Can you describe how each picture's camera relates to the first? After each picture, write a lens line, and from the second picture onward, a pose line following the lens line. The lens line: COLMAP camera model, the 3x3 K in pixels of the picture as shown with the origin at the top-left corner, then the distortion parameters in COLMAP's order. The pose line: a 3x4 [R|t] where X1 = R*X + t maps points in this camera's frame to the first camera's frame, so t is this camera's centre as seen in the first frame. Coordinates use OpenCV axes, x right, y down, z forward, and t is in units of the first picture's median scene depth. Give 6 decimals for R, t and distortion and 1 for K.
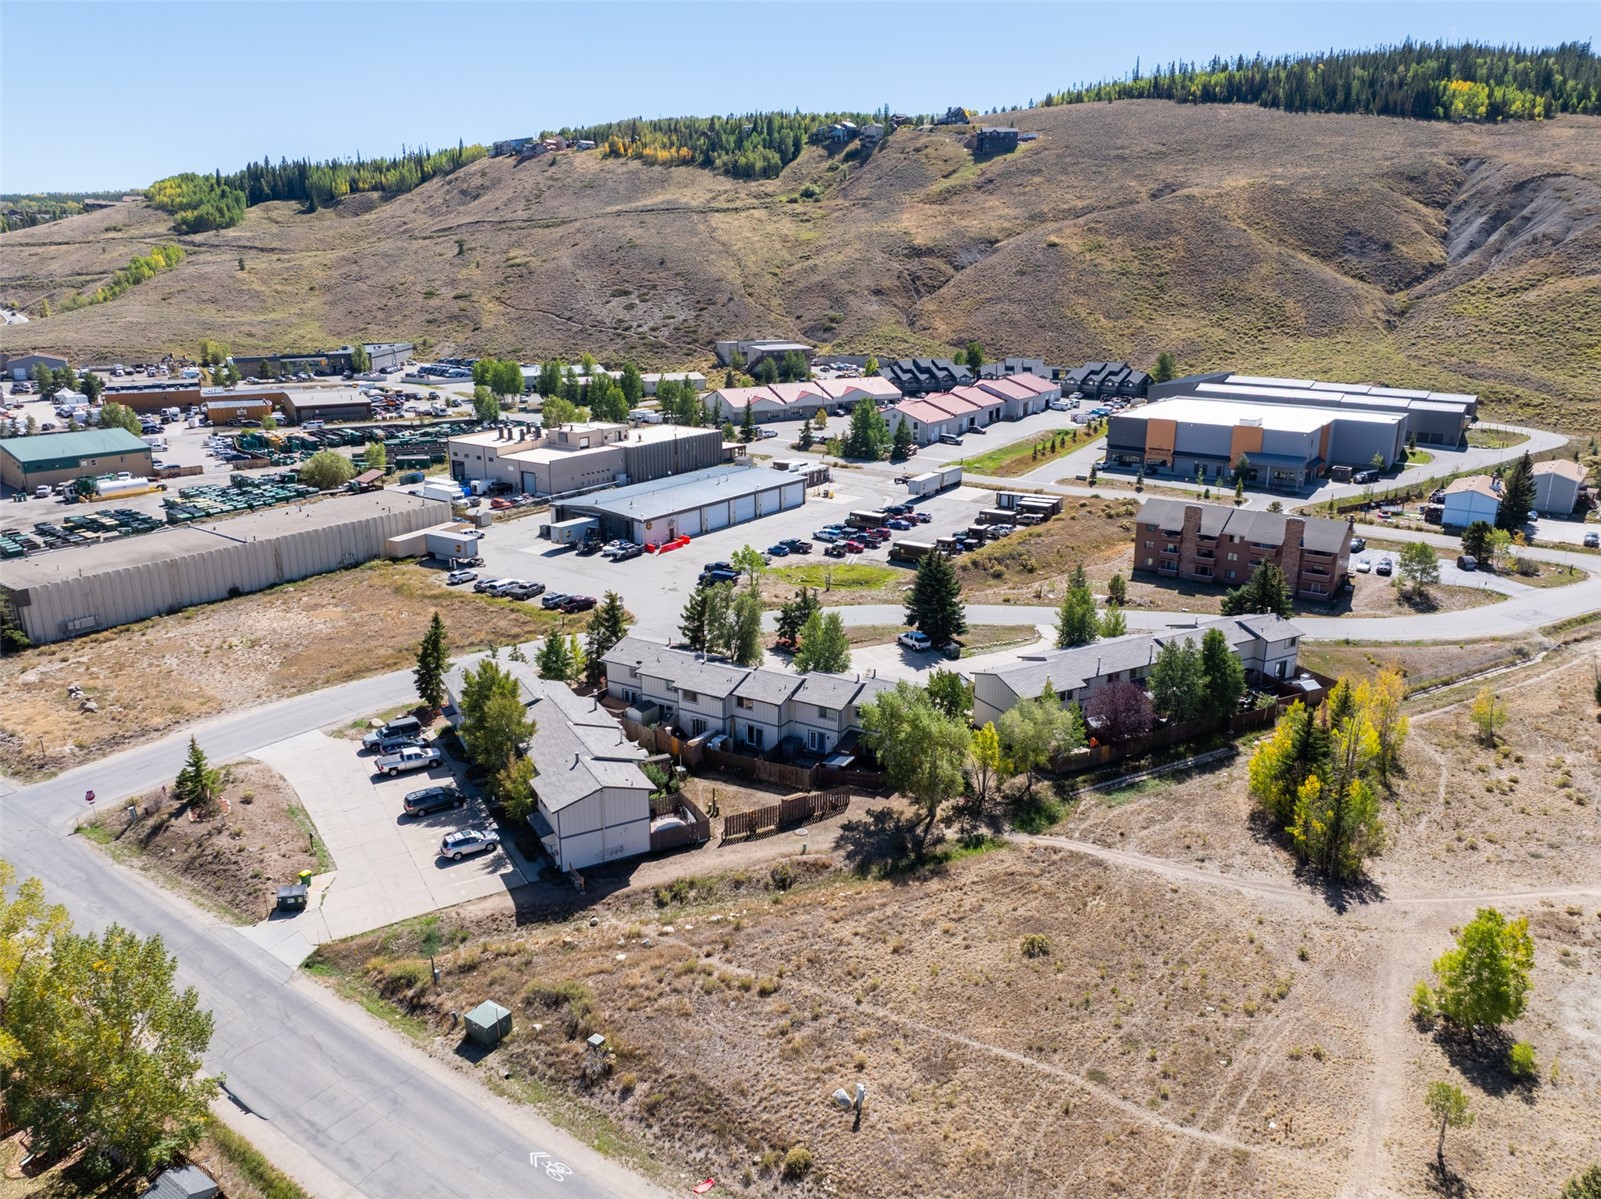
lens RADIAL K [[1121.9, 0, 800.5], [0, 1121.9, 599.5], [0, 0, 1]] dist [-0.058347, 0.030058]
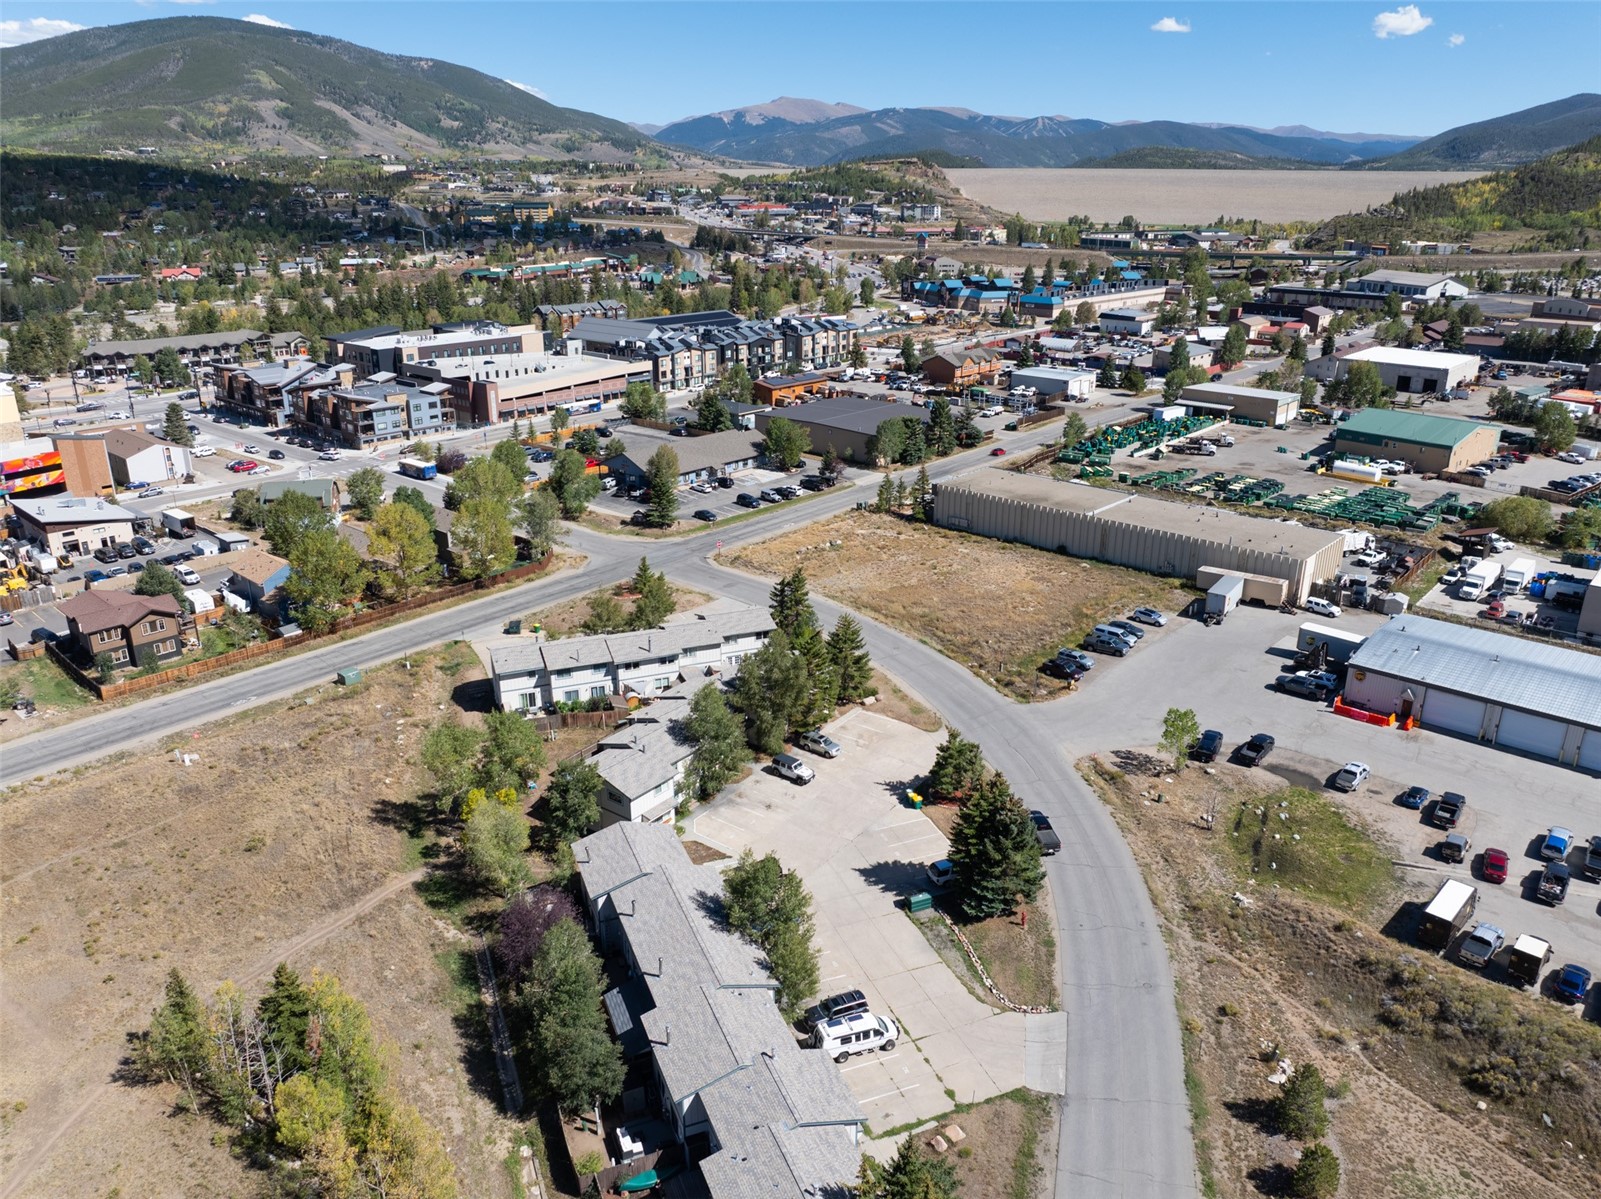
lens RADIAL K [[1121.9, 0, 800.5], [0, 1121.9, 599.5], [0, 0, 1]] dist [-0.058347, 0.030058]
pose [[-0.116266, 0.335805, -0.934729, 0.702685], [-0.289699, 0.888723, 0.355311, -0.330872], [0.950030, 0.312101, -0.006046, 0.856510]]
